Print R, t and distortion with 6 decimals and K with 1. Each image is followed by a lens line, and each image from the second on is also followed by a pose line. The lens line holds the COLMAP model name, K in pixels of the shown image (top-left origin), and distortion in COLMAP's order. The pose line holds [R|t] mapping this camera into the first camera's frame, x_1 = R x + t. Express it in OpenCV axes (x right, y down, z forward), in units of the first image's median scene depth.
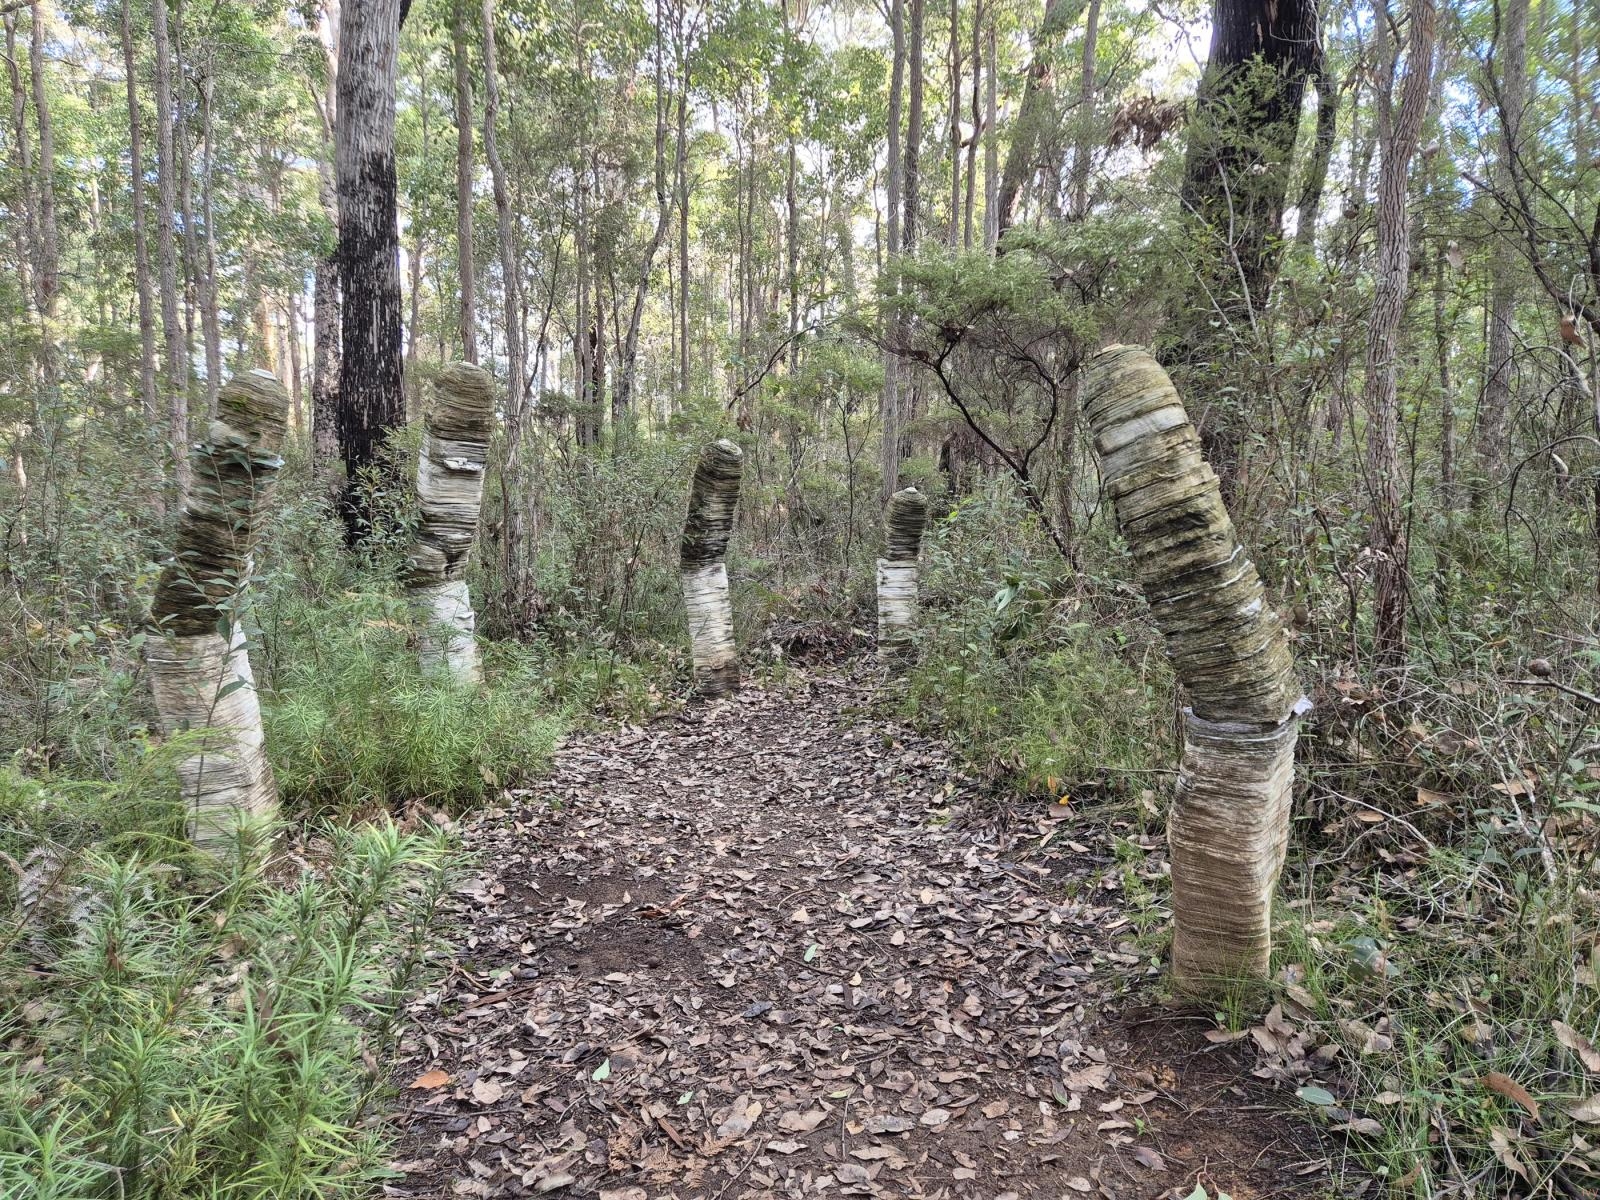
lens RADIAL K [[1047.5, 0, 799.4], [0, 1047.5, 603.1], [0, 0, 1]] dist [0.078109, -0.061827]
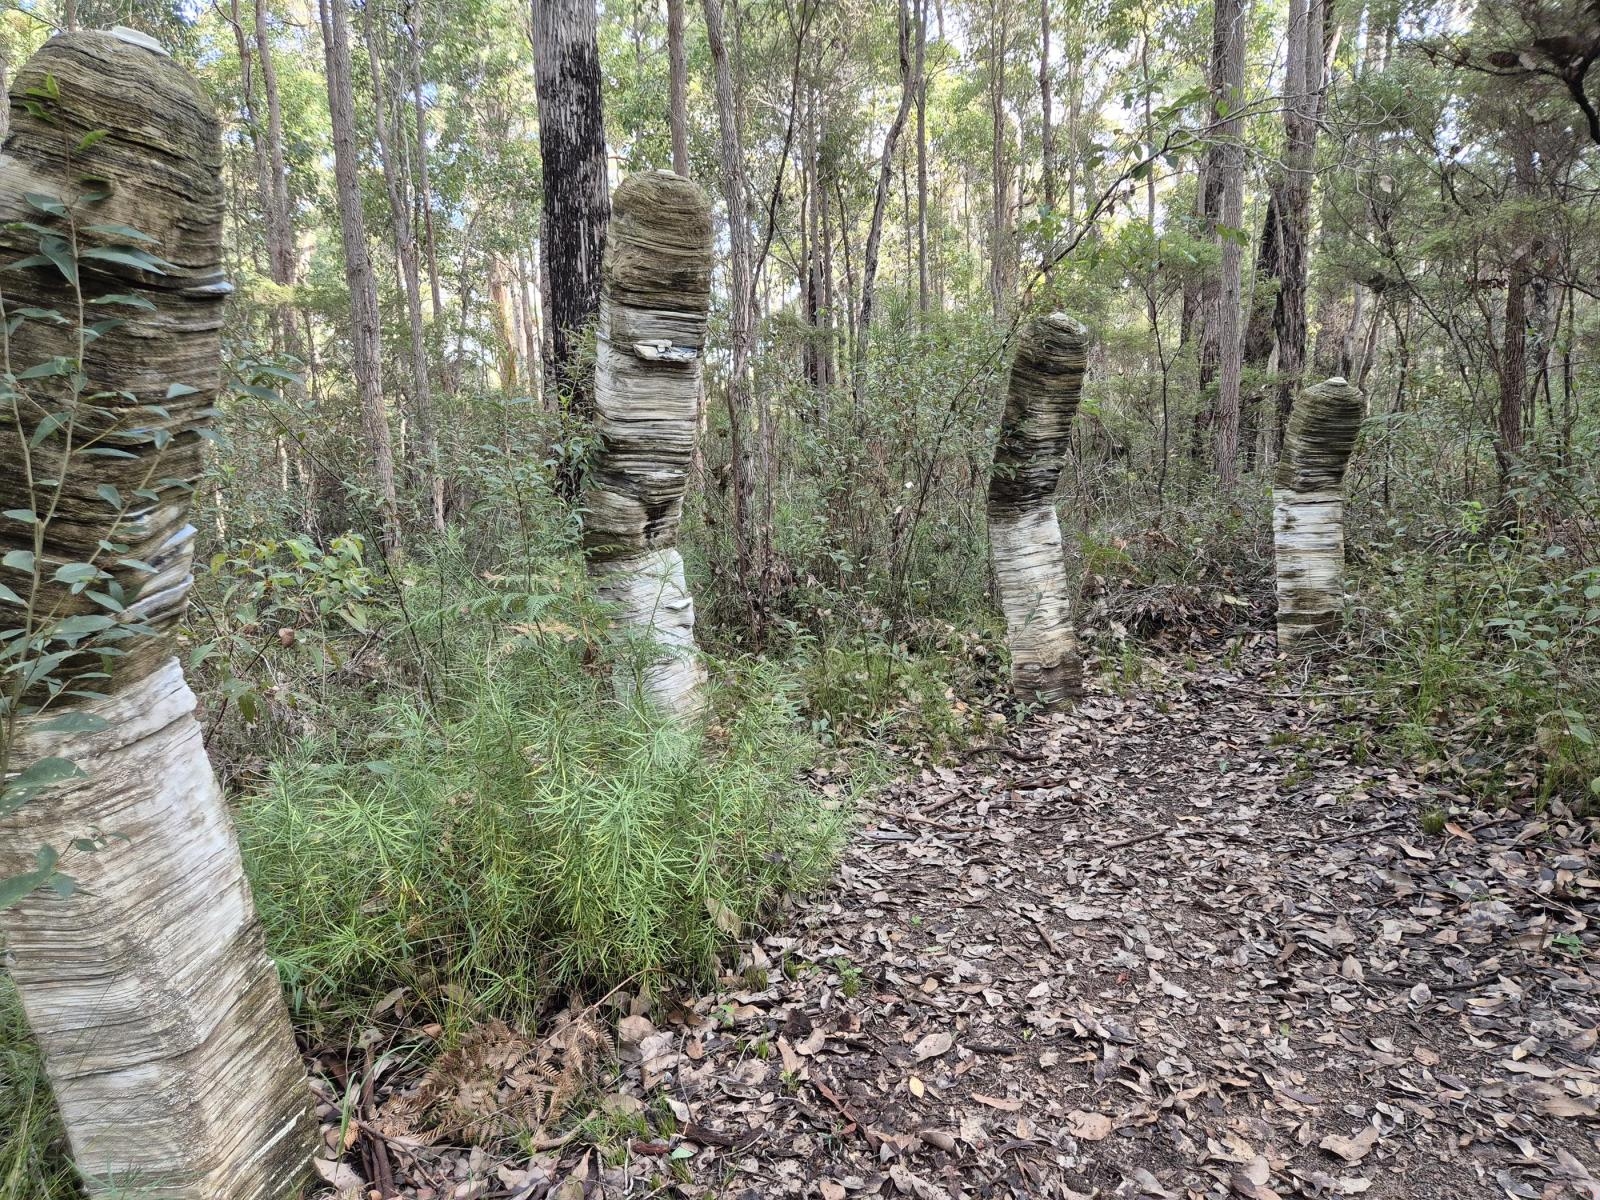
lens RADIAL K [[1047.5, 0, 799.4], [0, 1047.5, 603.1], [0, 0, 1]] dist [0.078109, -0.061827]
pose [[0.977529, -0.019657, -0.209882, -0.109615], [0.029160, 0.998680, 0.042277, -0.011849], [0.208774, -0.047447, 0.976812, 0.382487]]
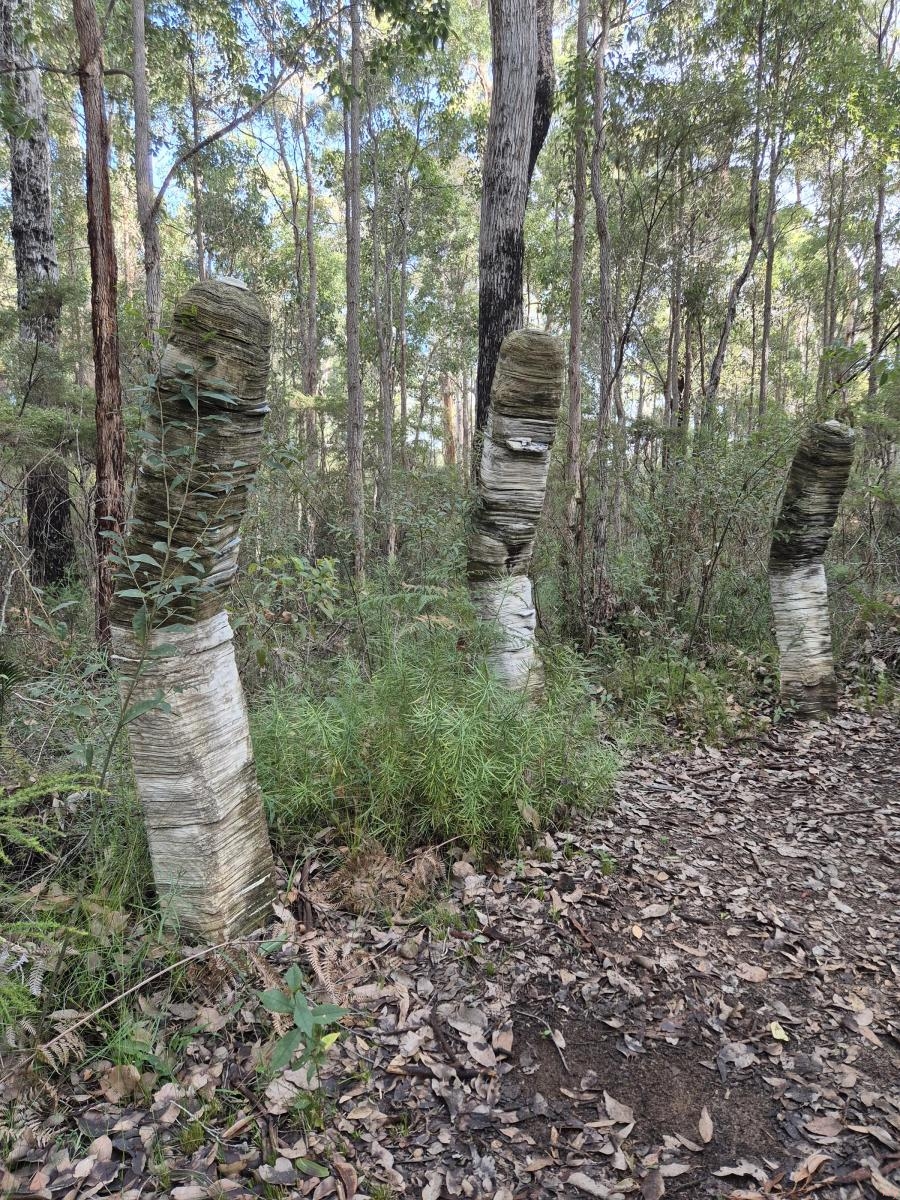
lens RADIAL K [[785.6, 0, 464.0], [0, 785.6, 601.9], [0, 0, 1]] dist [0.078109, -0.061827]
pose [[0.899756, 0.038107, -0.434725, -0.061957], [-0.037942, 0.999239, 0.009062, -0.001920], [0.434740, 0.008341, 0.900517, 0.330453]]
